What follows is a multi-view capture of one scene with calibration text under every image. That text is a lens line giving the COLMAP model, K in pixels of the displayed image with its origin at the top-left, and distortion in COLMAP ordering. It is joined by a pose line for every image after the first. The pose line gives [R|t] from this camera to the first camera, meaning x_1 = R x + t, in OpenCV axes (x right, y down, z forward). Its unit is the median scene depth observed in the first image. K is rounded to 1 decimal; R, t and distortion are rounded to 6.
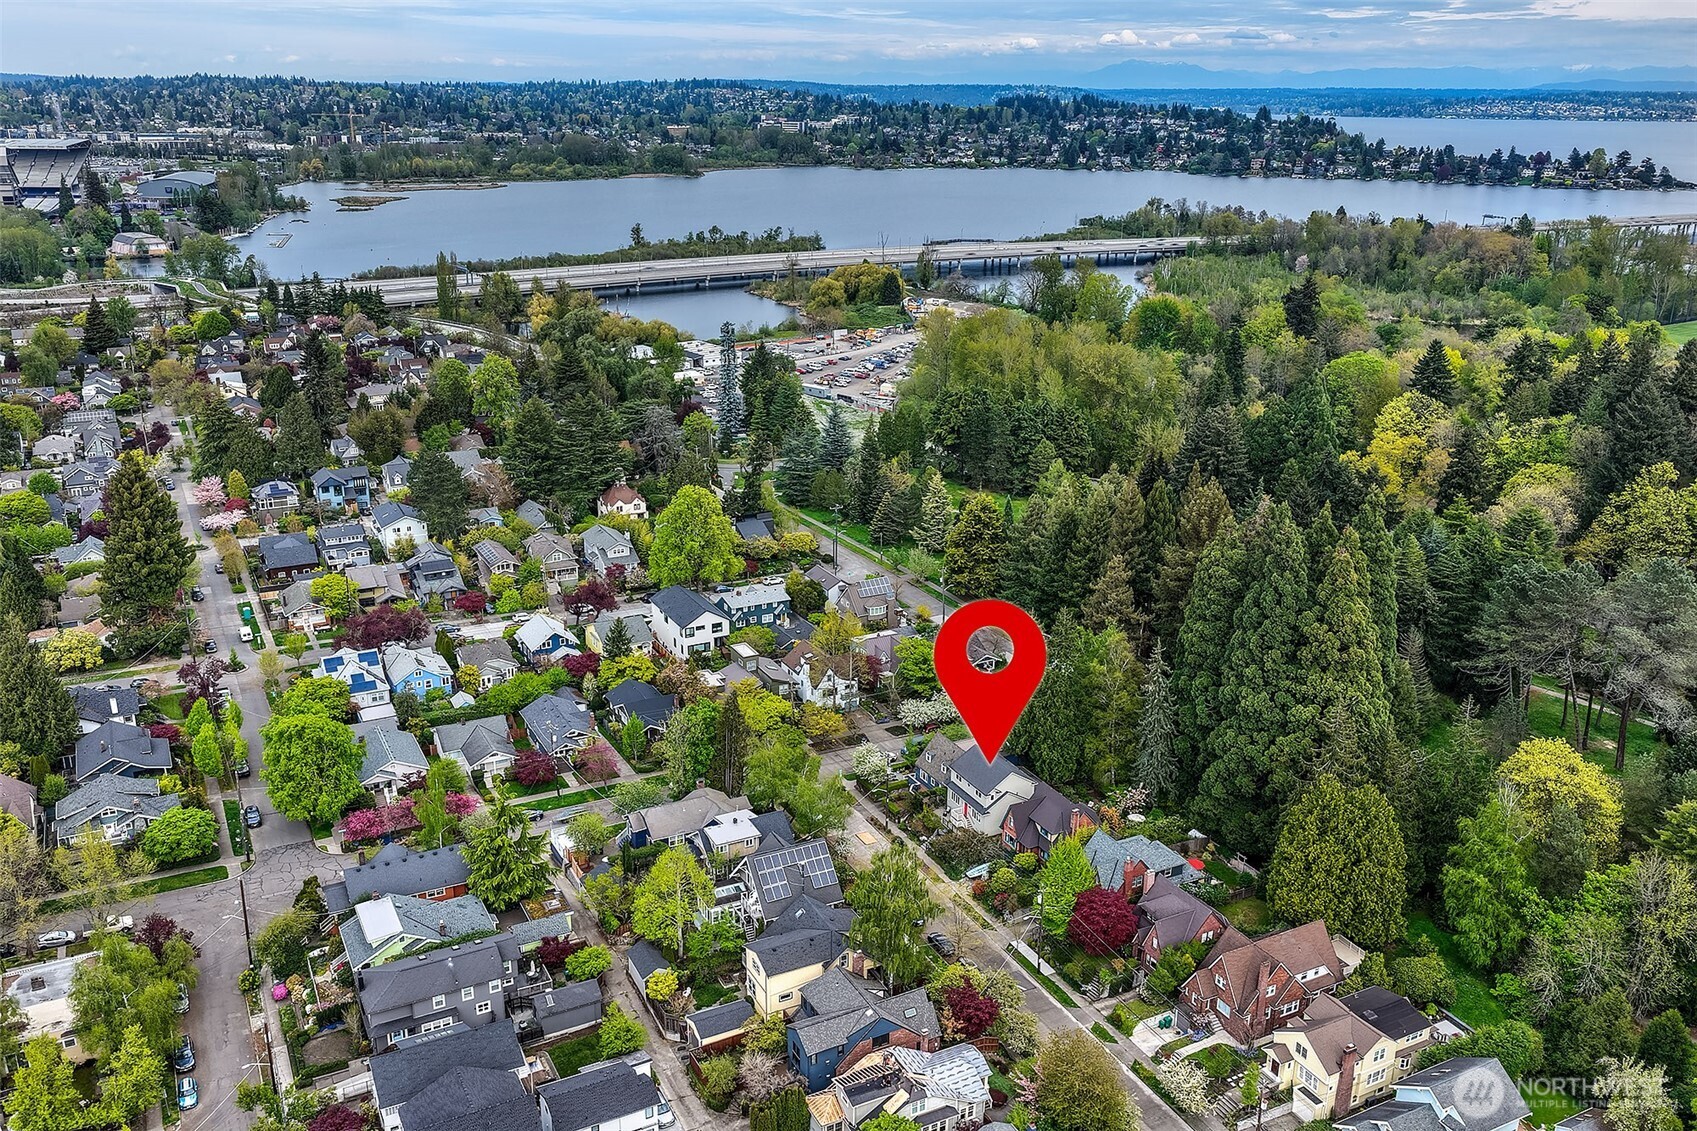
lens RADIAL K [[1410.2, 0, 849.5], [0, 1410.2, 573.7], [0, 0, 1]] dist [-0.012636, 0.042317]
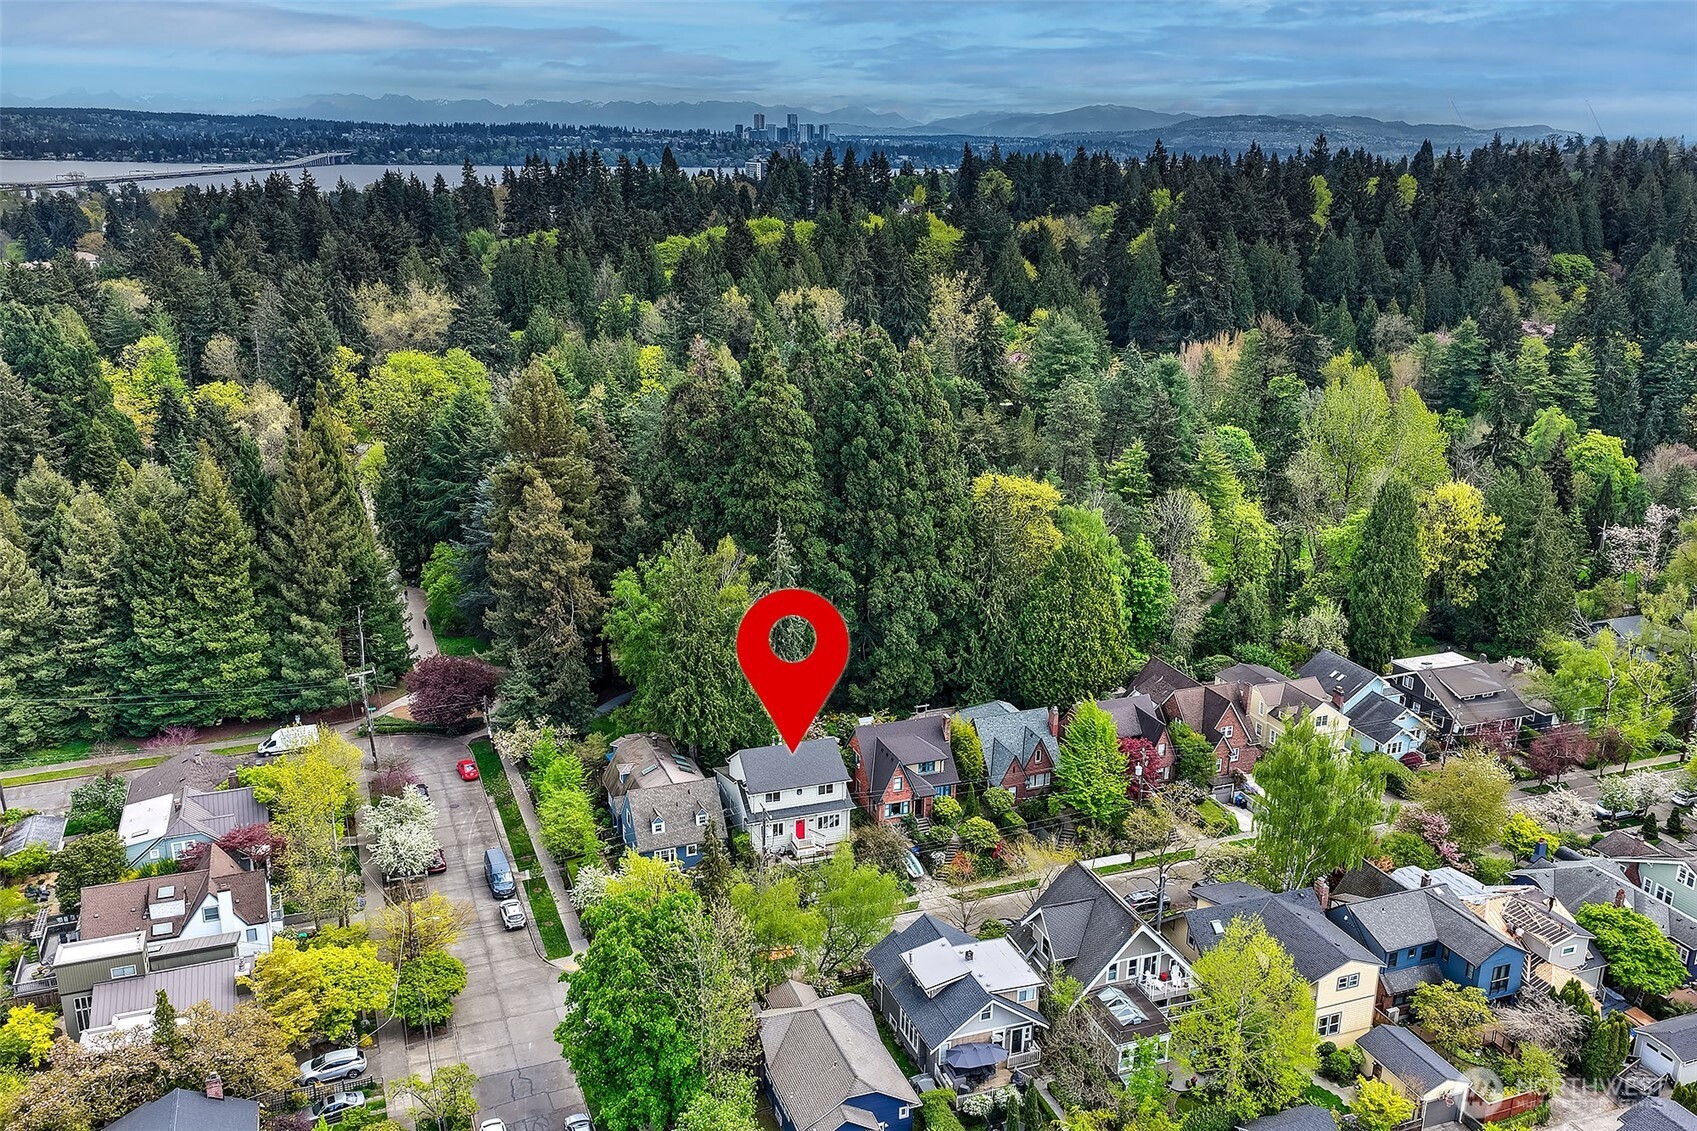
lens RADIAL K [[1410.2, 0, 850.0], [0, 1410.2, 568.4], [0, 0, 1]] dist [-0.012636, 0.042317]
pose [[0.110387, -0.294414, 0.949281, -0.134443], [0.310762, 0.917454, 0.248406, -0.028193], [-0.944056, 0.267579, 0.192767, 0.209448]]
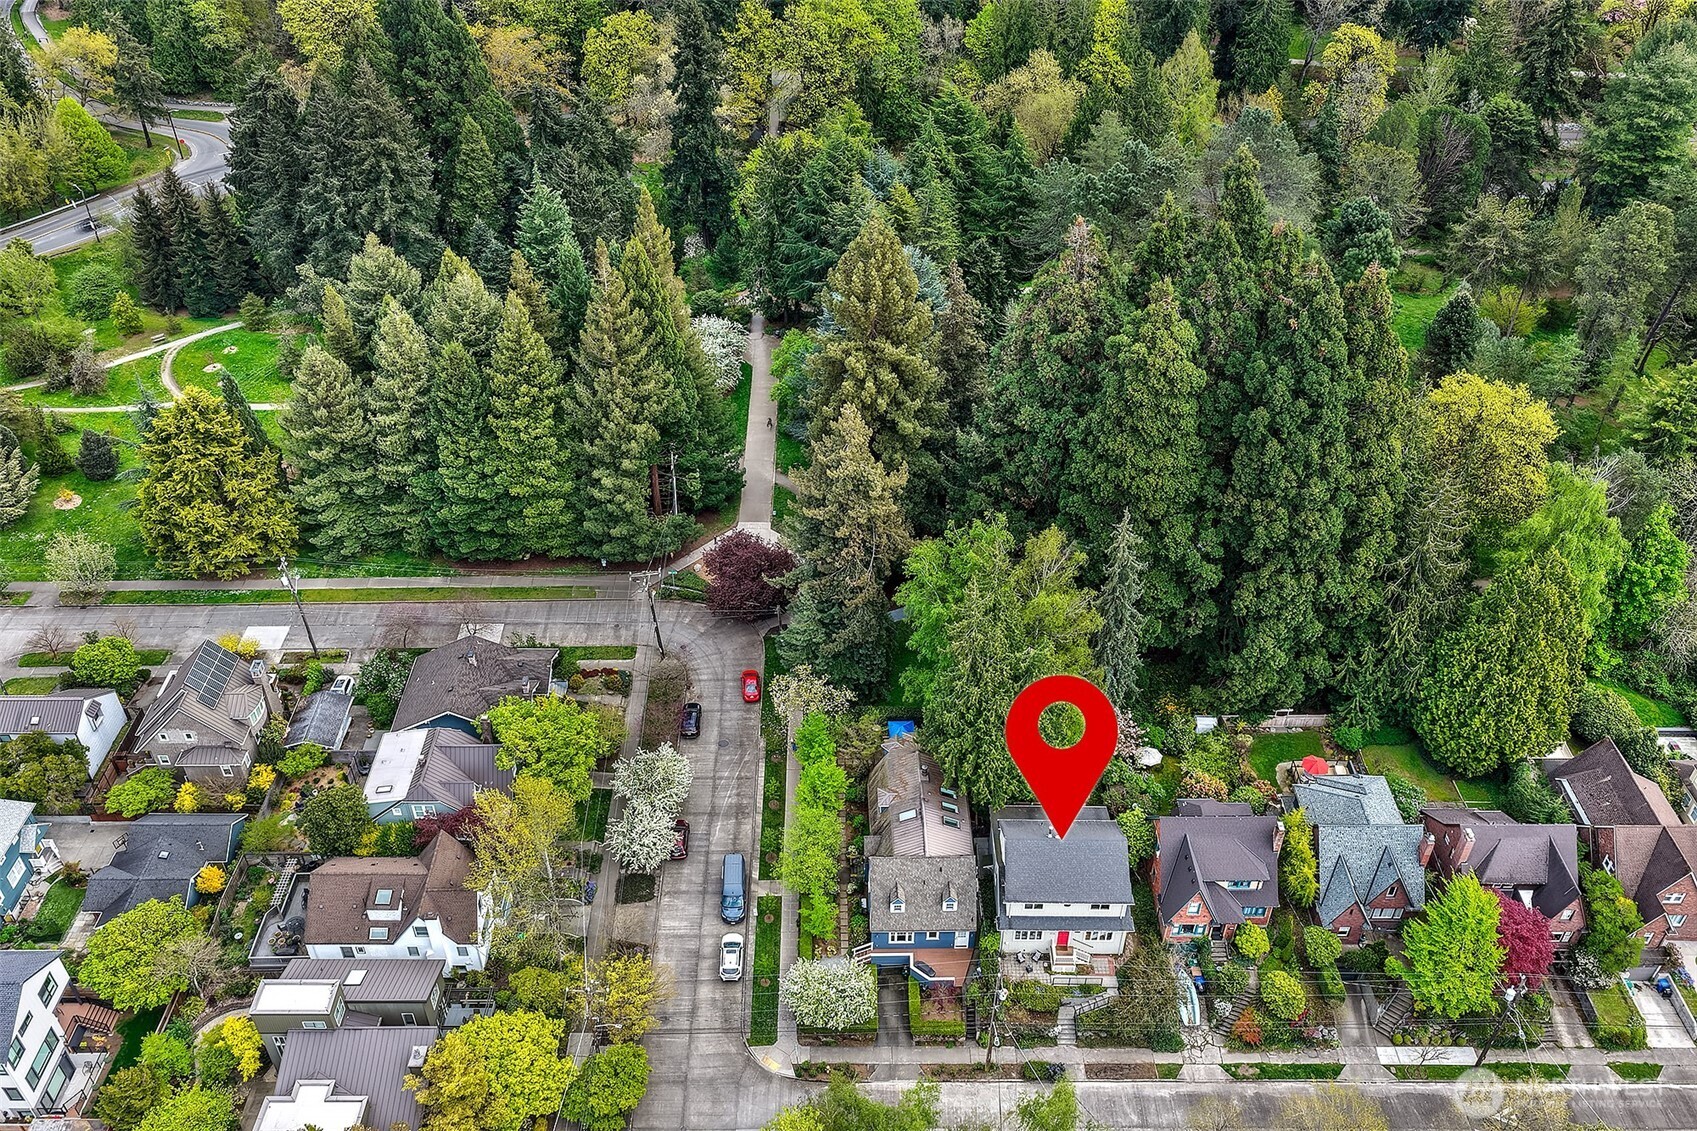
lens RADIAL K [[1410.2, 0, 848.2], [0, 1410.2, 566.1], [0, 0, 1]] dist [-0.012636, 0.042317]
pose [[0.455124, -0.553447, 0.697537, -0.070642], [0.289076, 0.832779, 0.472138, -0.065817], [-0.842198, -0.013240, 0.539006, 0.197364]]
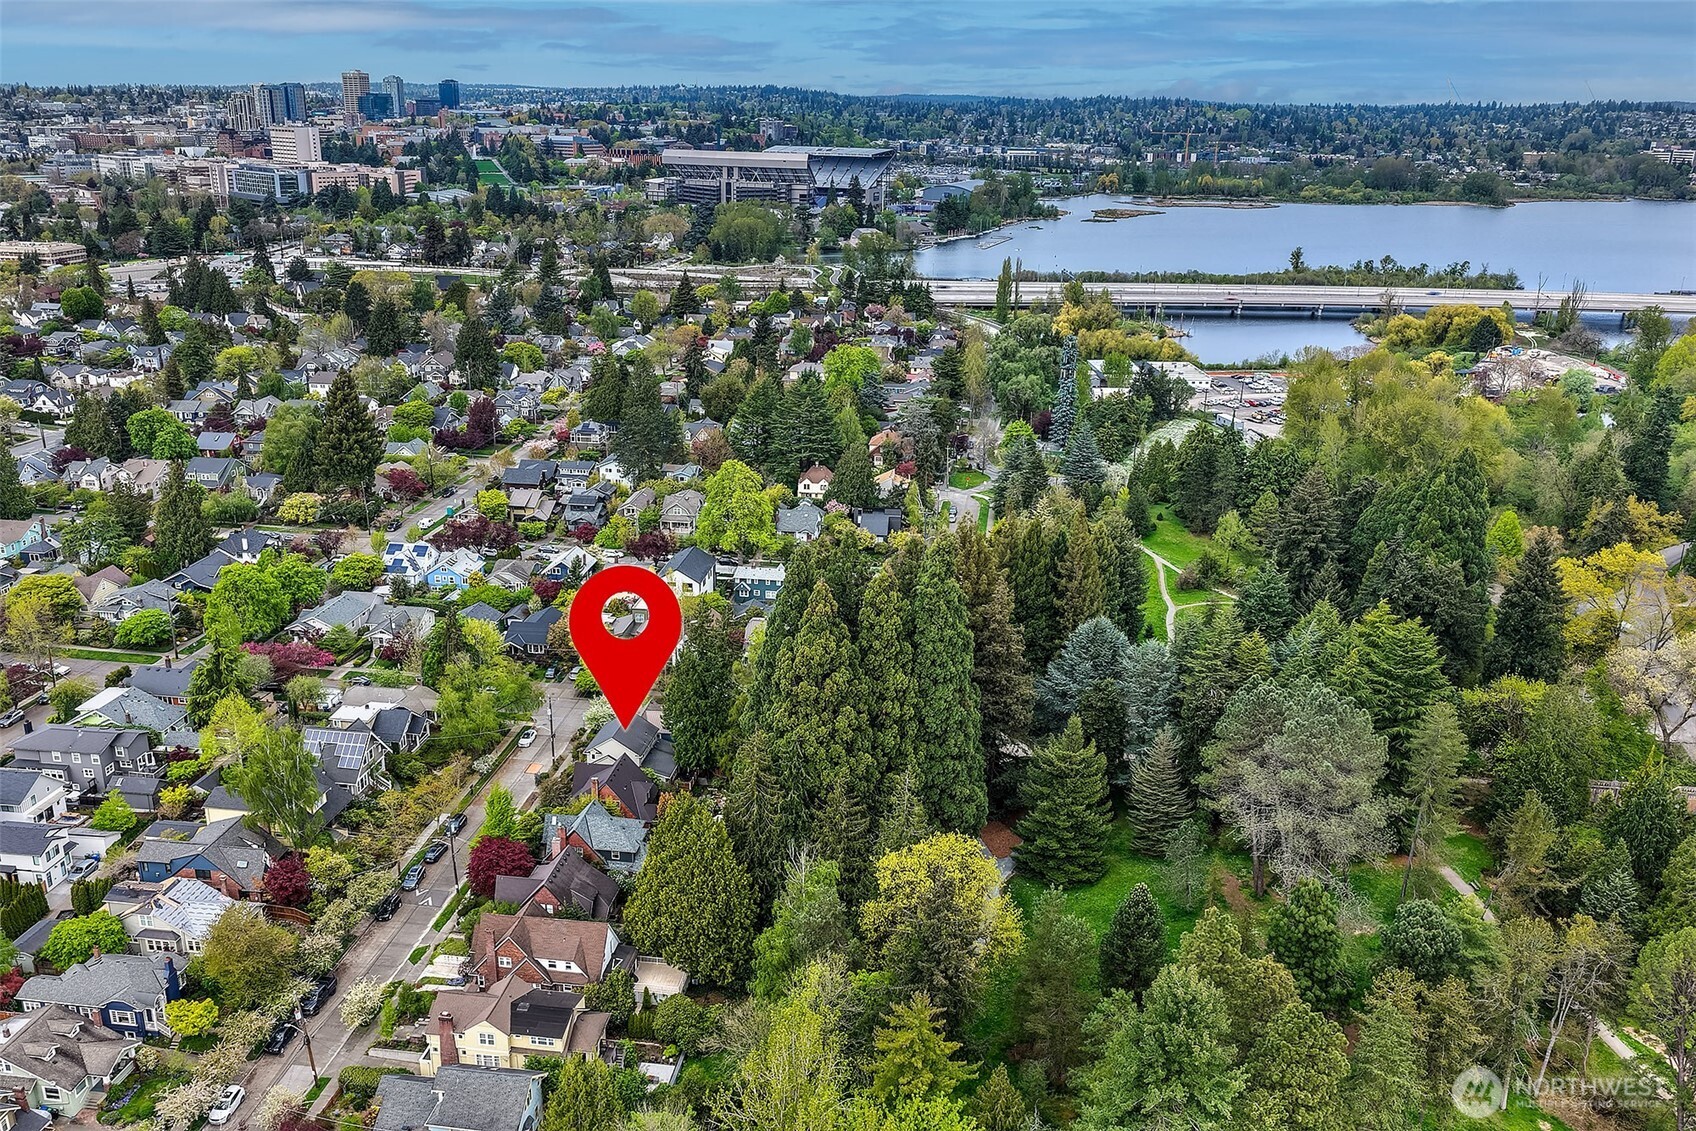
lens RADIAL K [[1409.3, 0, 854.2], [0, 1409.3, 557.7], [0, 0, 1]] dist [-0.012636, 0.042317]
pose [[0.819098, 0.182022, -0.544010, 0.205538], [-0.195221, 0.980169, 0.034021, -0.016048], [0.539414, 0.078335, 0.838389, 0.050459]]
